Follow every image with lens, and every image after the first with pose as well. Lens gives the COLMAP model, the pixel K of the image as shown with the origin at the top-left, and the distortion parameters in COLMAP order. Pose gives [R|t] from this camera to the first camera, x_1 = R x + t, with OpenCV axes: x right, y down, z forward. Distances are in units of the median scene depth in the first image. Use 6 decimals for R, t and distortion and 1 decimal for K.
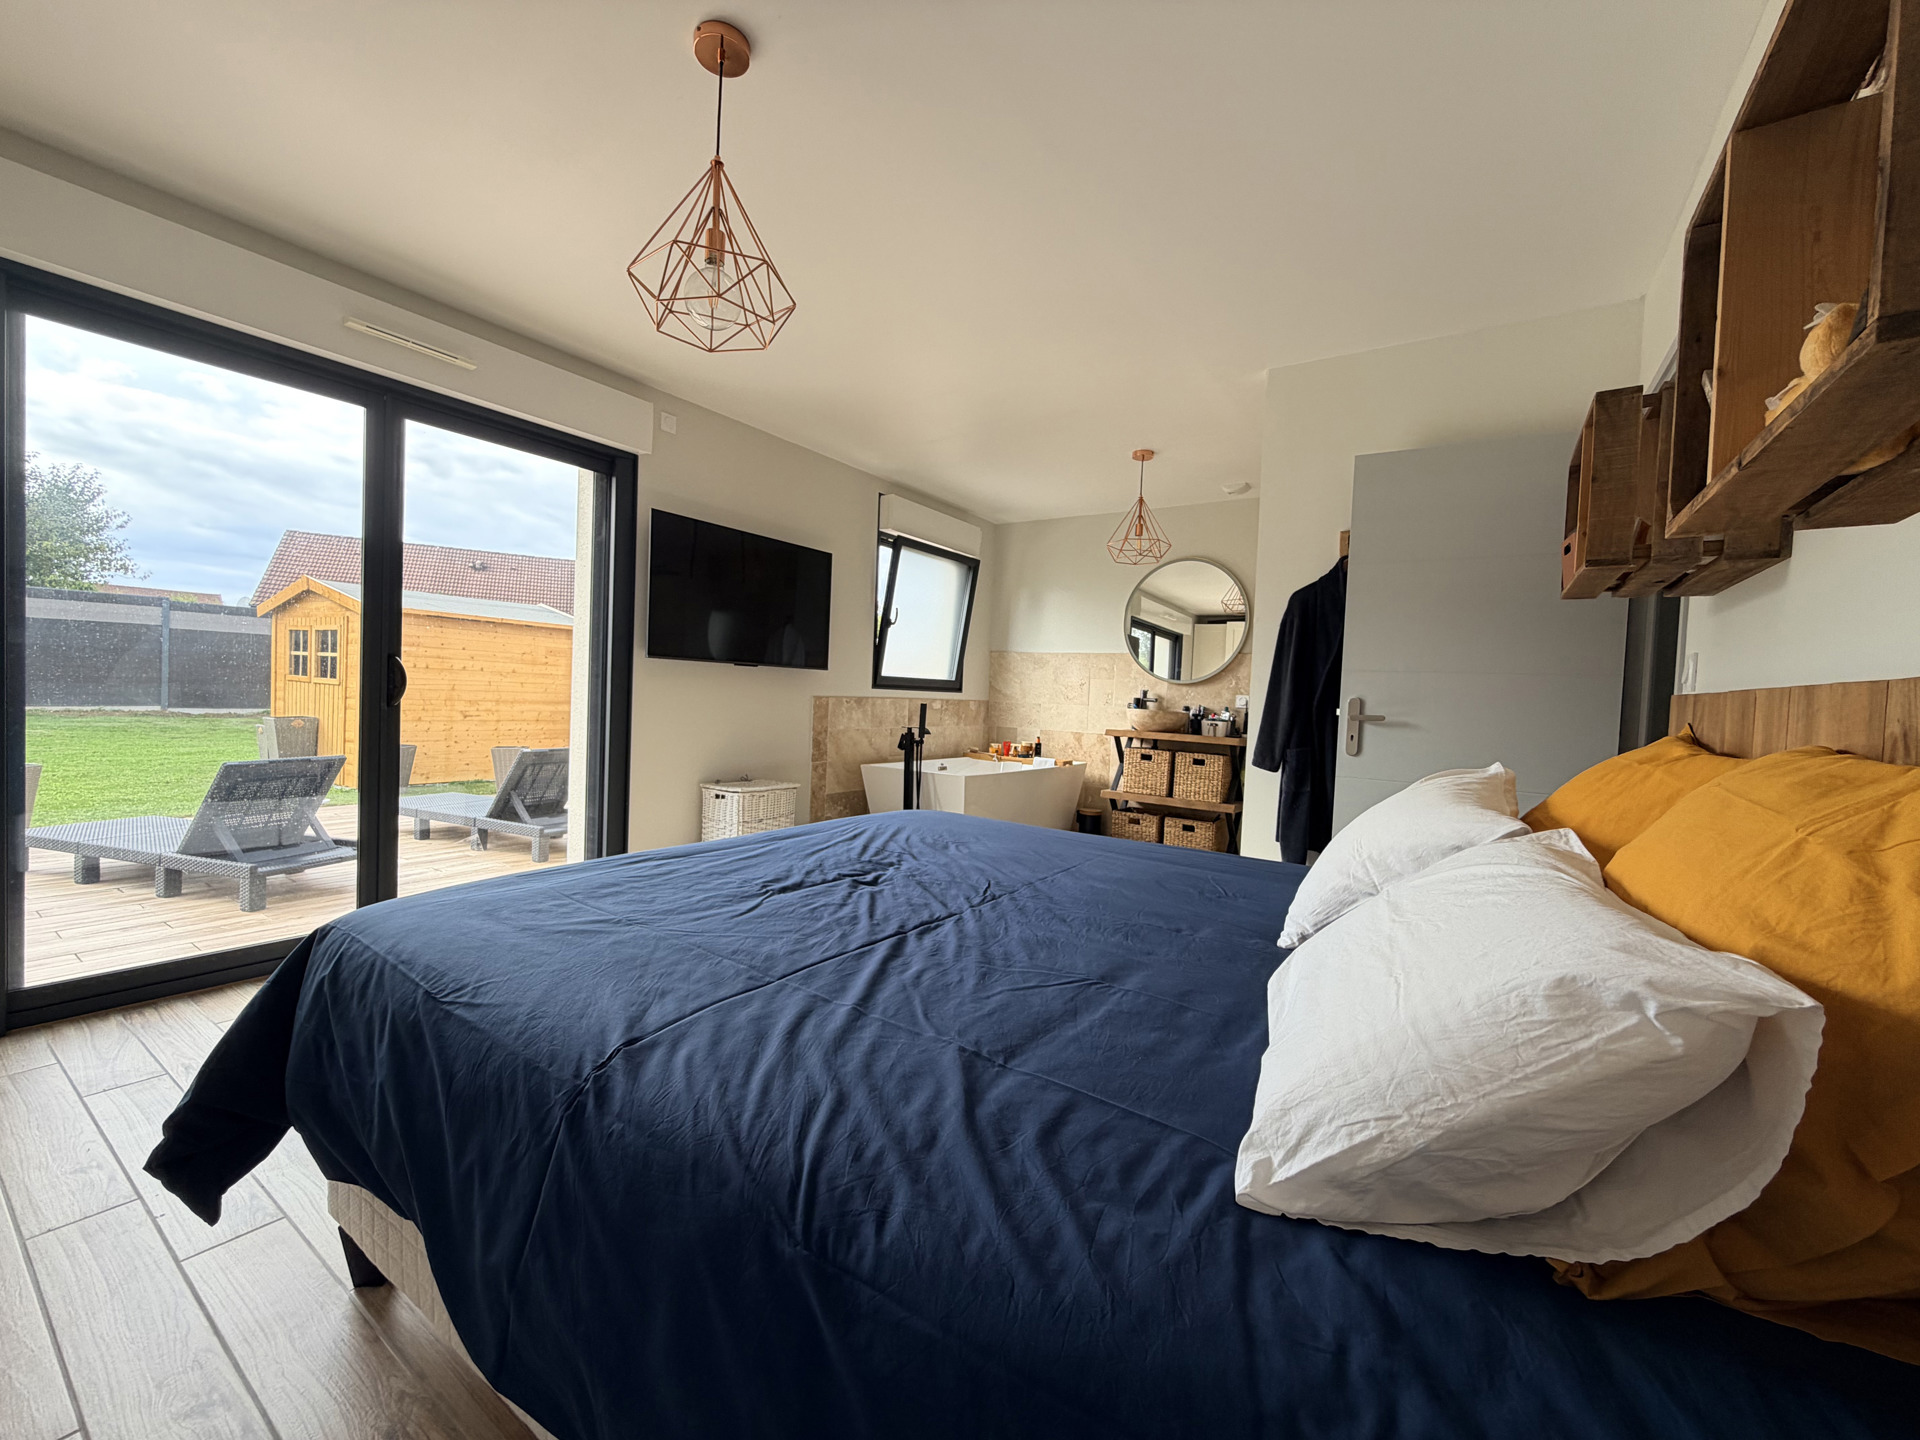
lens RADIAL K [[767.1, 0, 960.0], [0, 767.1, 720.0], [0, 0, 1]] dist [-0.000041, -0.000252]
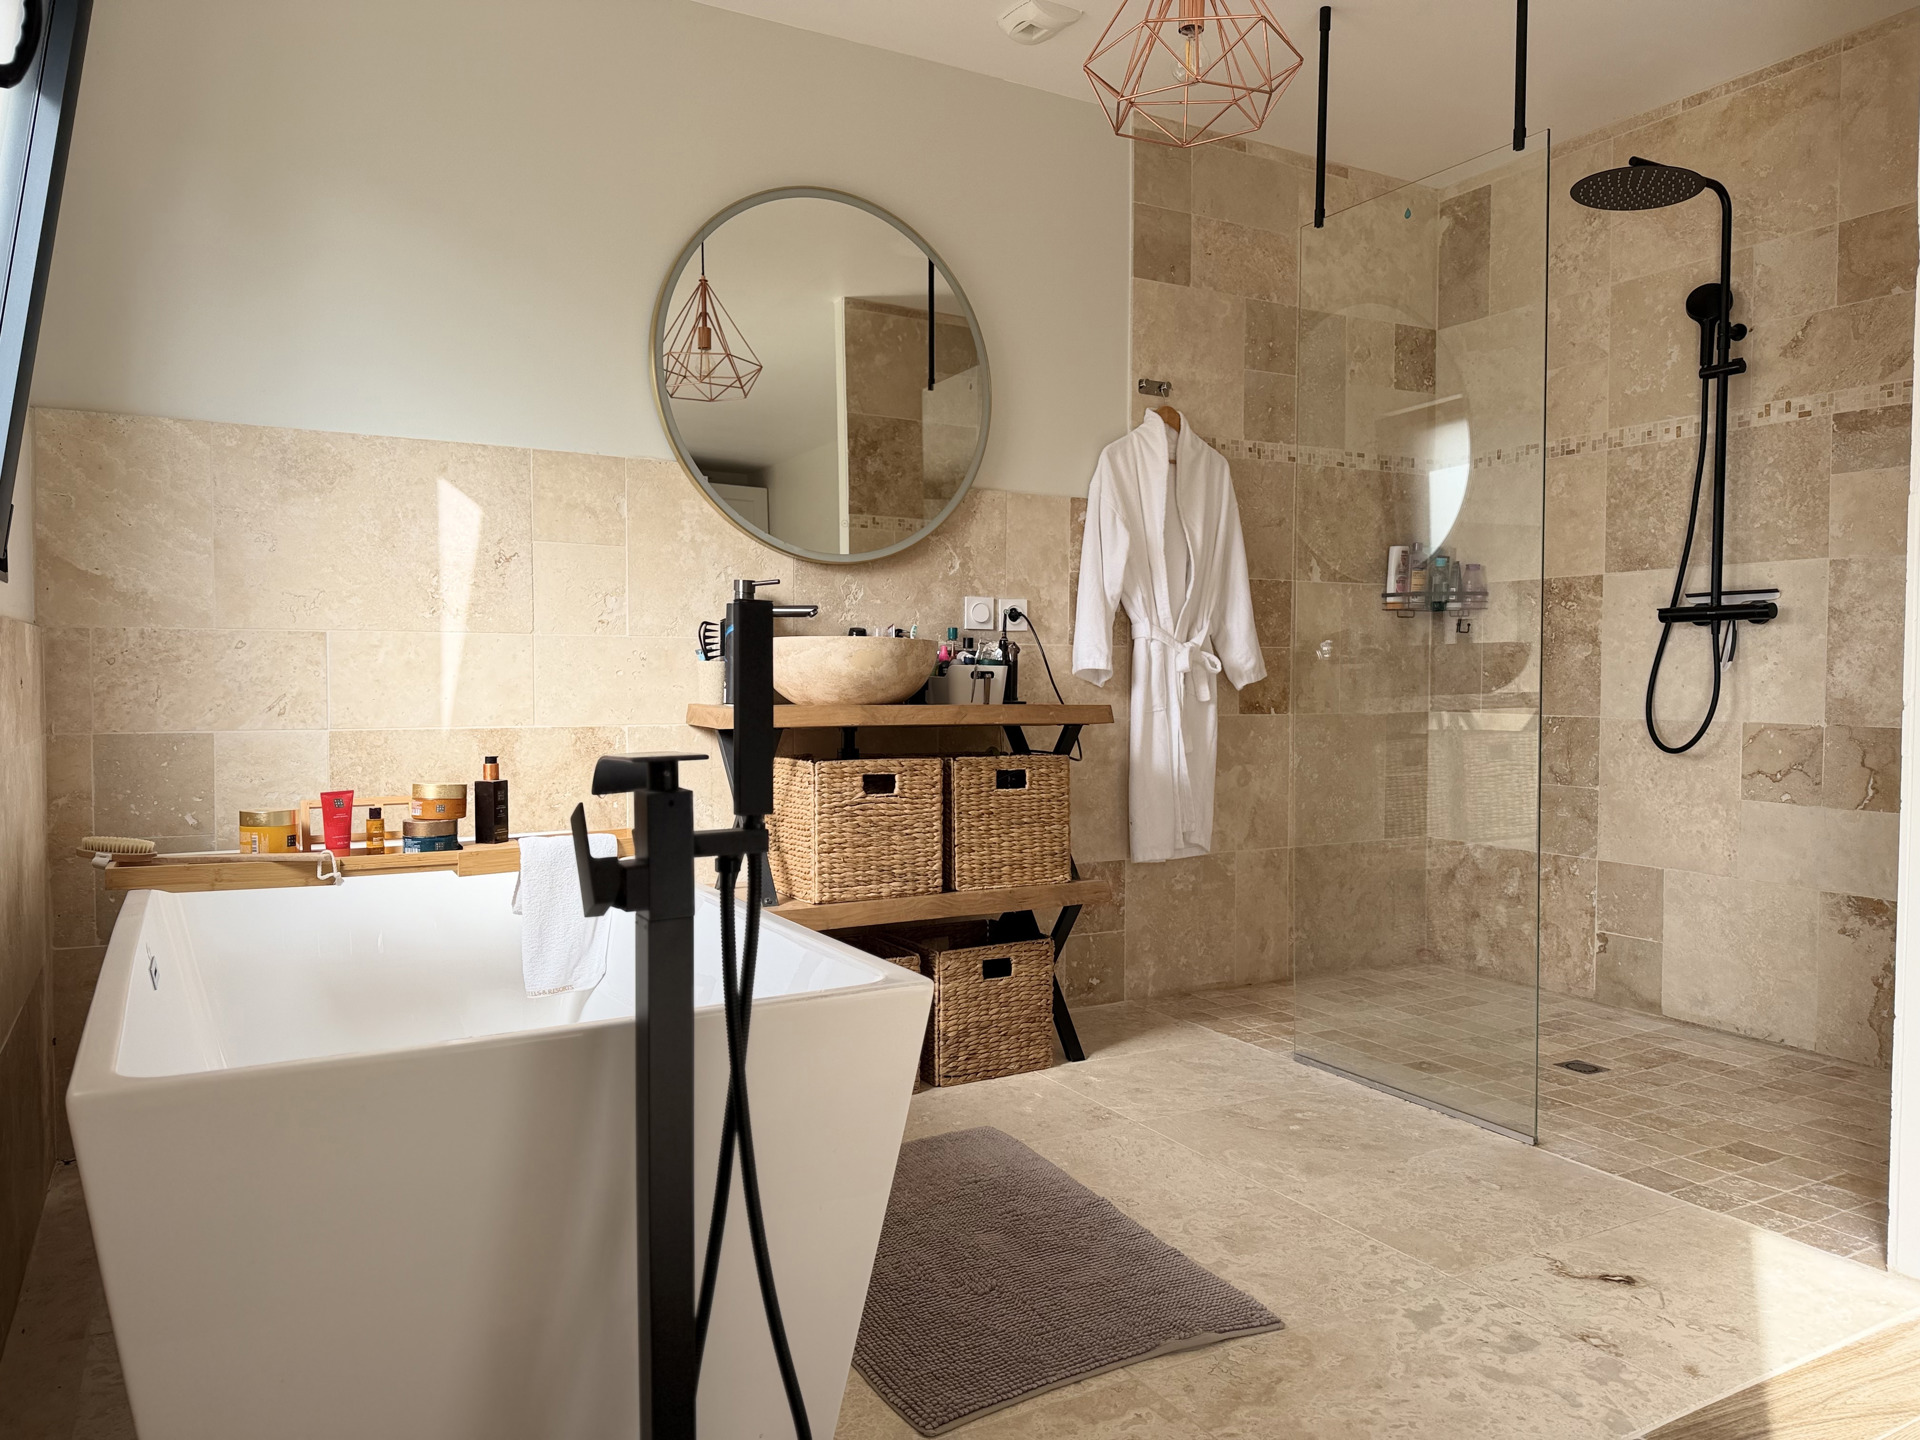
lens RADIAL K [[1340.1, 0, 957.6], [0, 1340.1, 724.9], [0, 0, 1]] dist [0.064352, -0.090676]
pose [[0.445538, -0.073456, 0.892244, -0.246802], [0.046596, 0.997180, 0.058827, -0.007825], [-0.894050, 0.015365, 0.447704, 0.717953]]
